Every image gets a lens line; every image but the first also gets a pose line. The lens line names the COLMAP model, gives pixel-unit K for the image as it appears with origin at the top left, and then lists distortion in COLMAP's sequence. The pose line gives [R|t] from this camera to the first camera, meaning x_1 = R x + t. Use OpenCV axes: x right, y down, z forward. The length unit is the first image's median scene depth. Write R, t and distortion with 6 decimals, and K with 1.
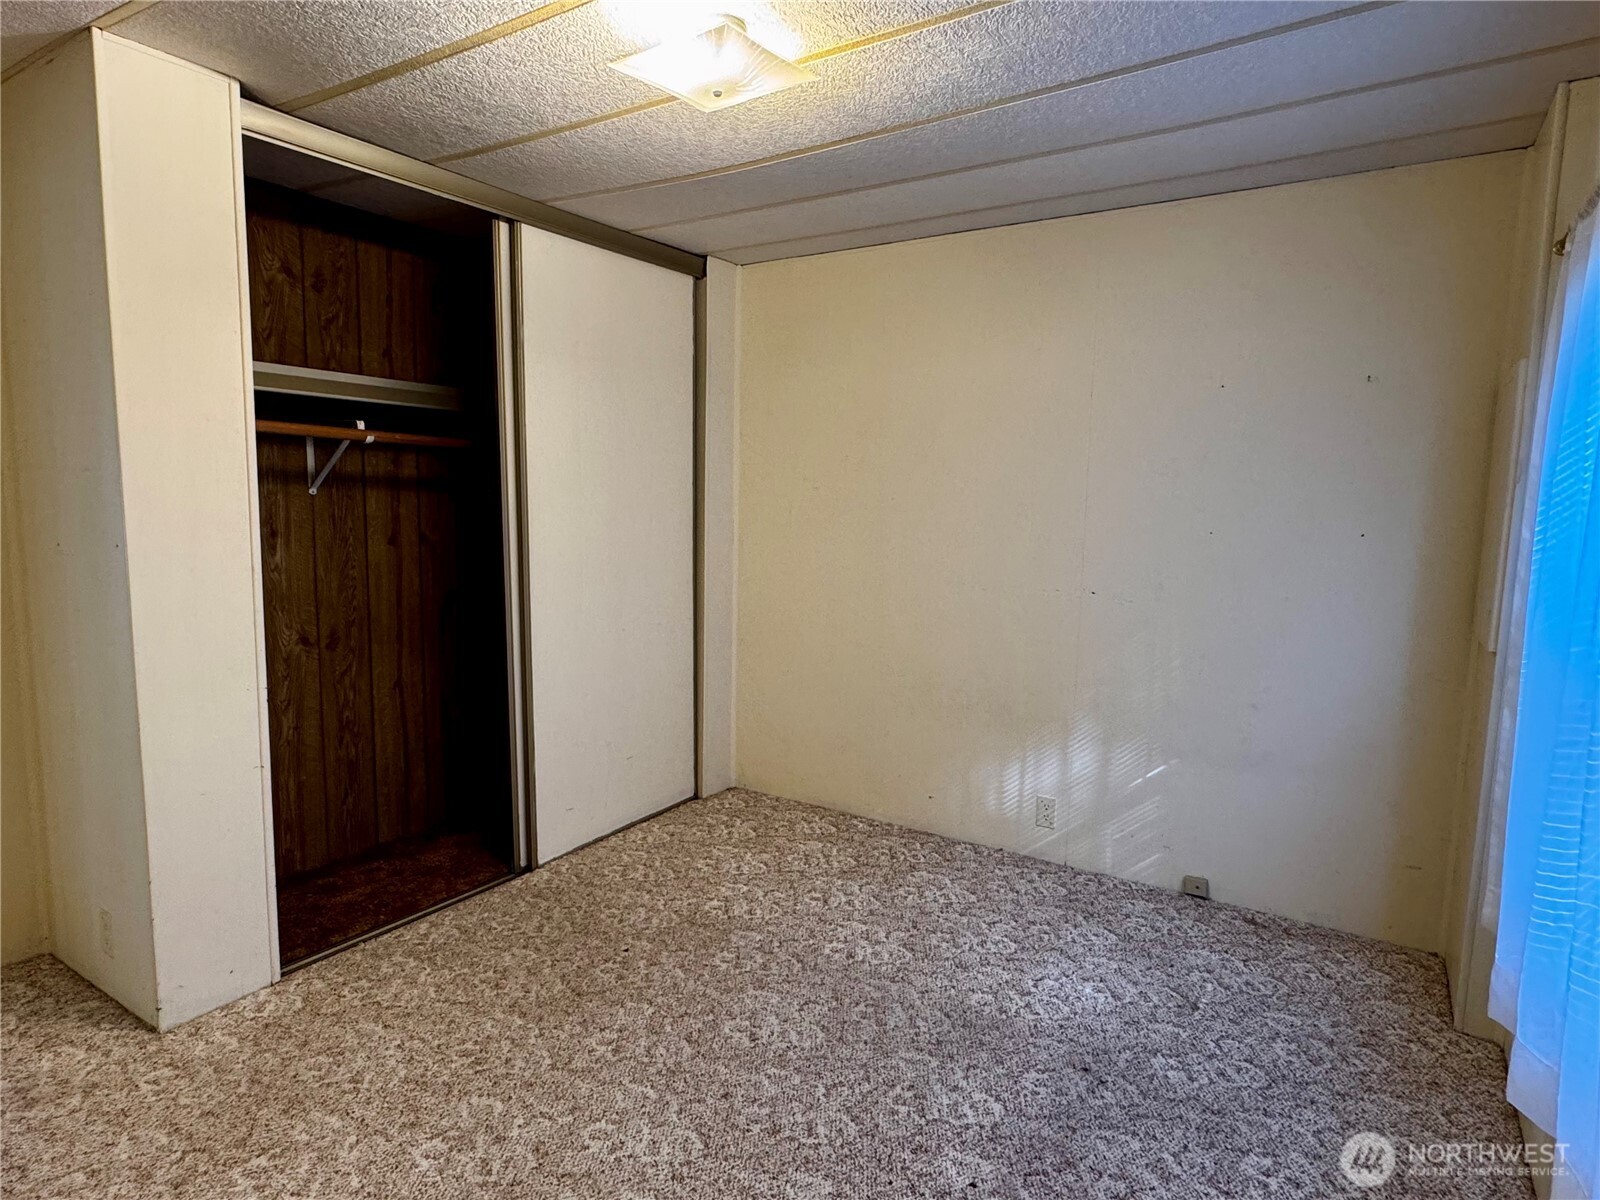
lens RADIAL K [[907.4, 0, 798.7], [0, 907.4, 604.5], [0, 0, 1]] dist [-0.000340, 0.000235]
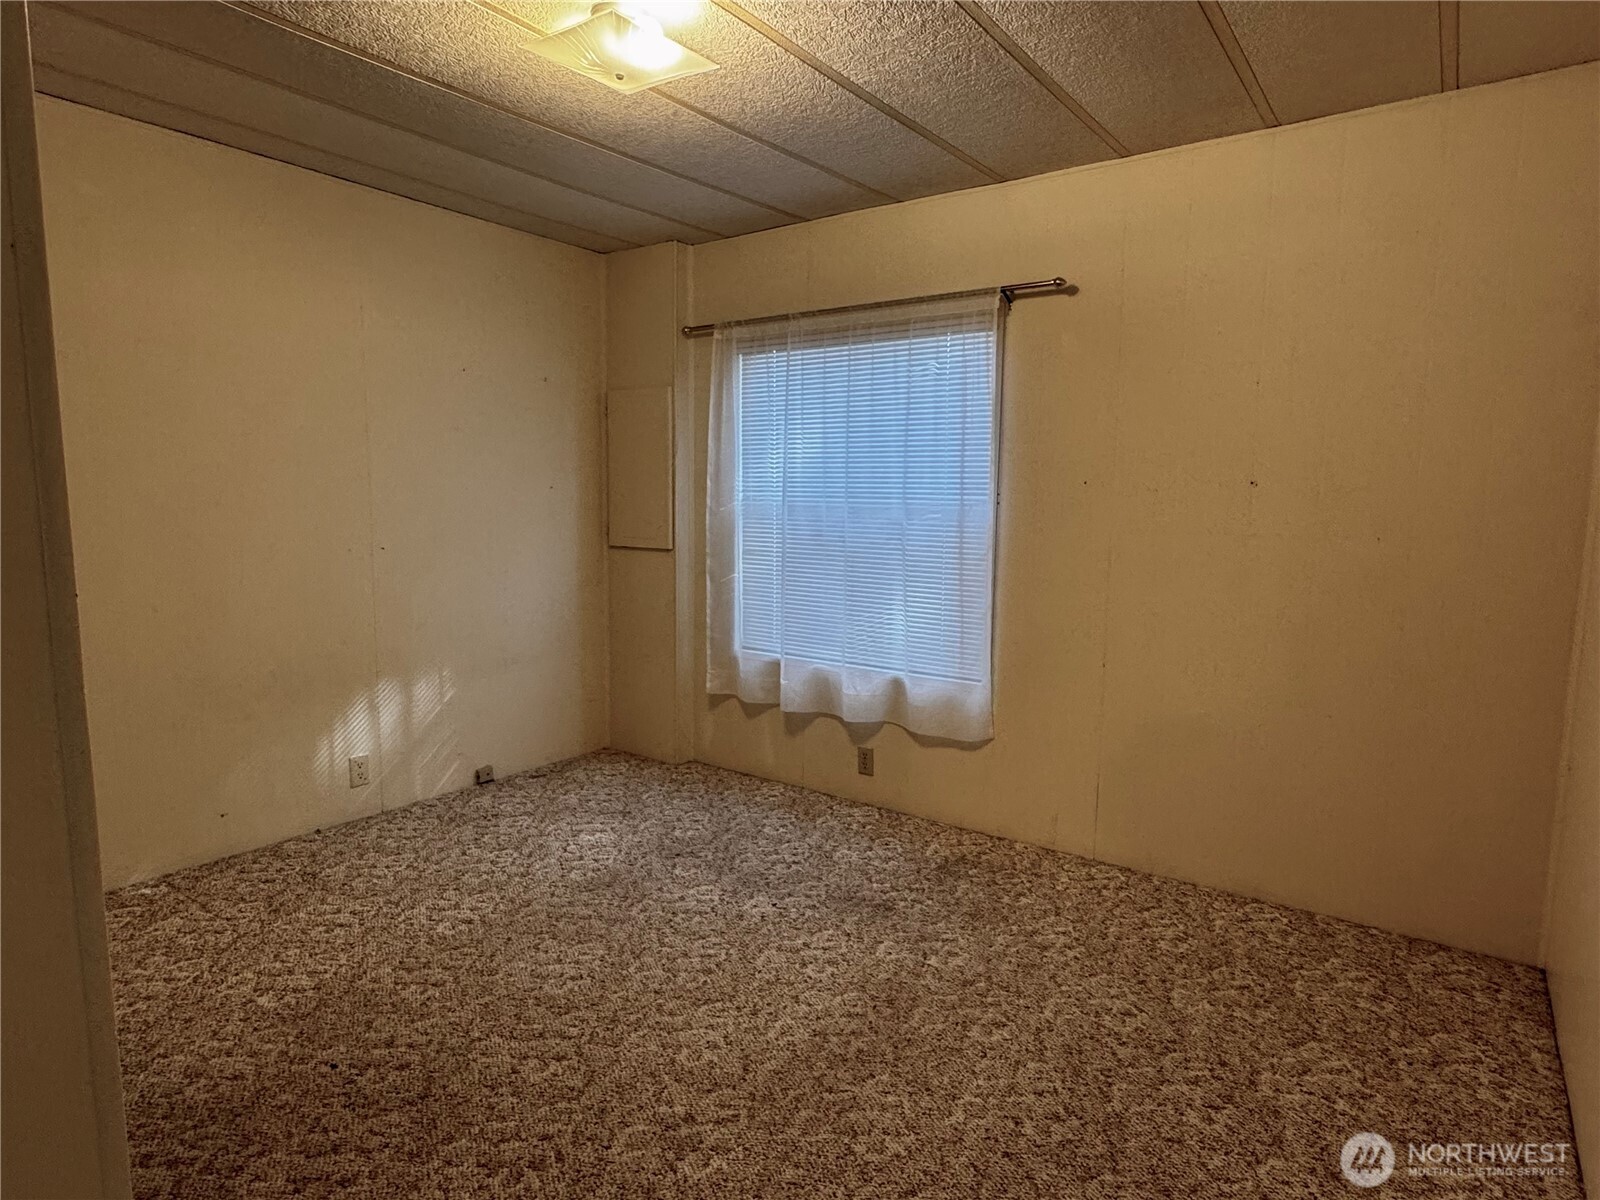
lens RADIAL K [[907.4, 0, 798.7], [0, 907.4, 604.5], [0, 0, 1]] dist [-0.000340, 0.000235]
pose [[0.048717, -0.142784, 0.988554, -0.814293], [0.105944, 0.984885, 0.137033, -0.048384], [-0.993178, 0.098055, 0.063108, 0.519498]]
